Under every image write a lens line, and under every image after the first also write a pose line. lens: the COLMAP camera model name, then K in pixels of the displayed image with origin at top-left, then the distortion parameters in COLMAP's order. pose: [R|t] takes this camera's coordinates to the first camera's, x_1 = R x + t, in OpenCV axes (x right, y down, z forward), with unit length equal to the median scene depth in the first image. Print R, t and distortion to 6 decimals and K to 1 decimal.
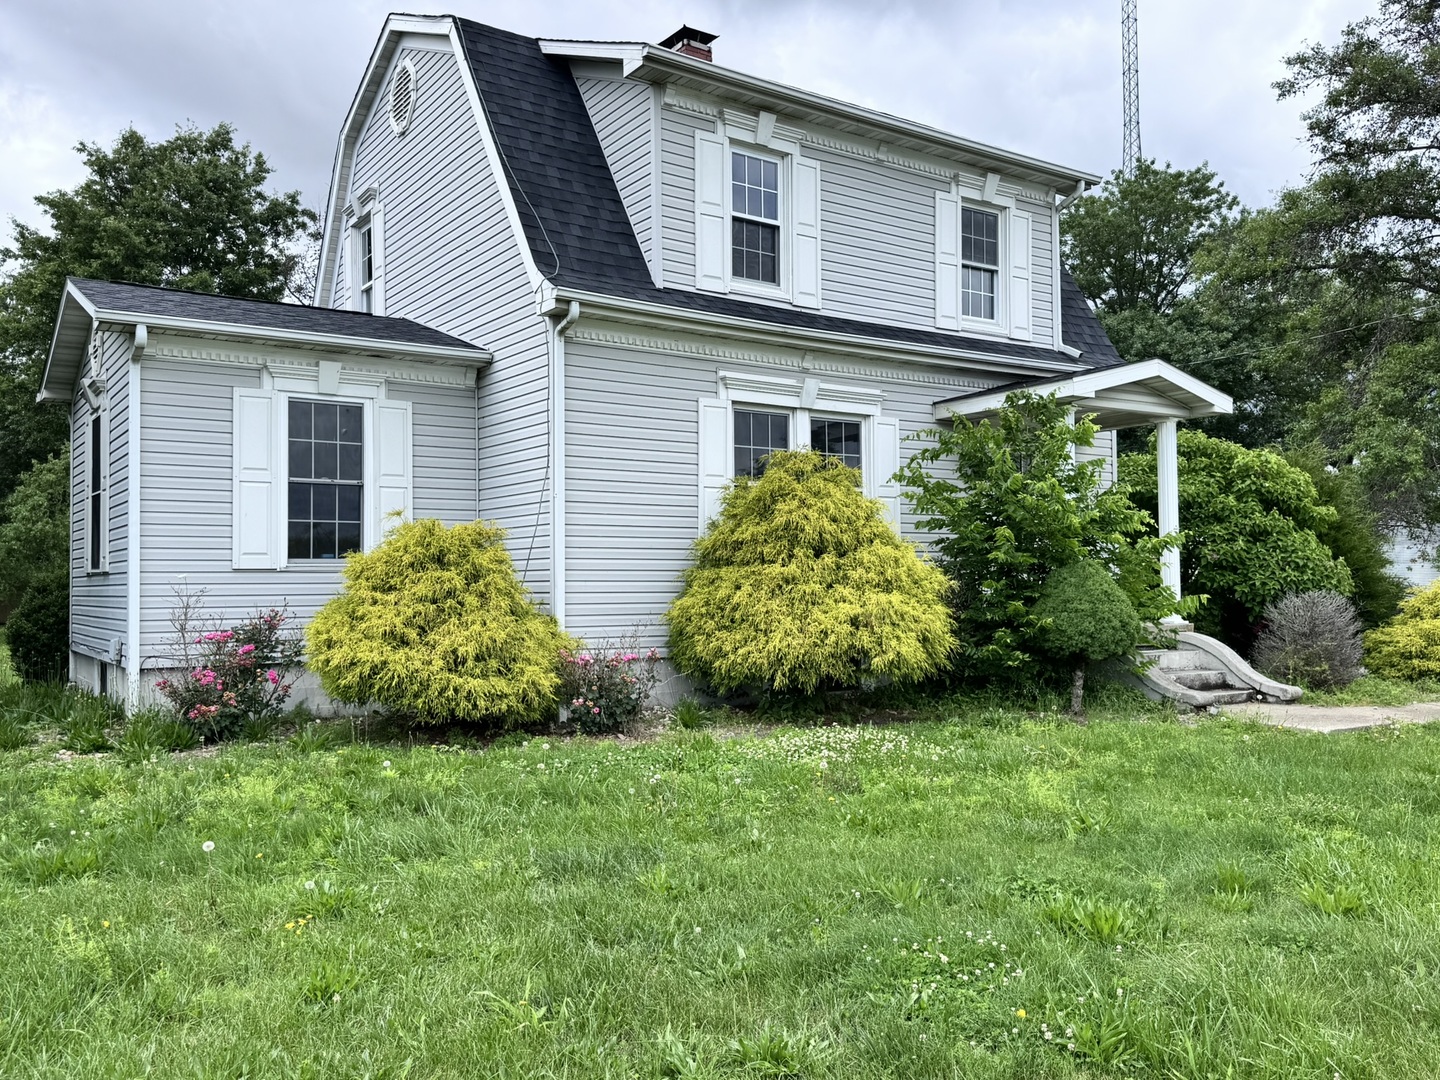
lens RADIAL K [[1188.8, 0, 719.9], [0, 1188.8, 540.2], [0, 0, 1]] dist [0.010982, -0.001987]
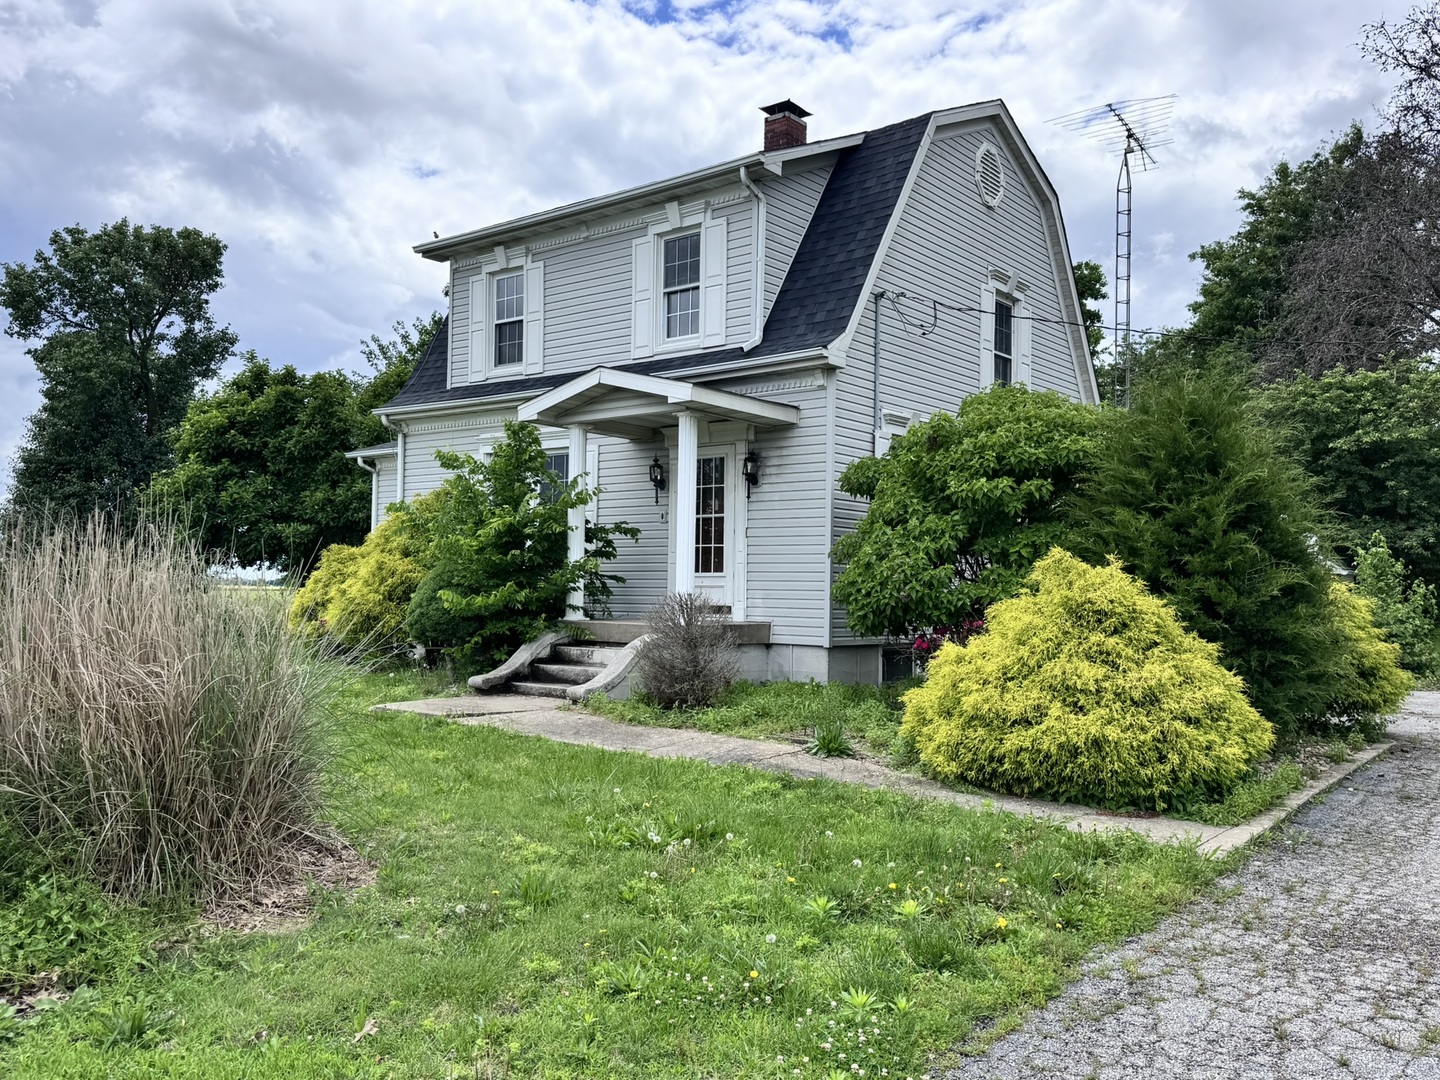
lens RADIAL K [[1188.8, 0, 717.1], [0, 1188.8, 540.8], [0, 0, 1]] dist [0.010982, -0.001987]
pose [[0.292708, -0.026601, -0.955832, 1.290599], [0.017416, 0.999595, -0.022486, 0.023771], [0.956043, -0.010065, 0.293053, 0.735712]]
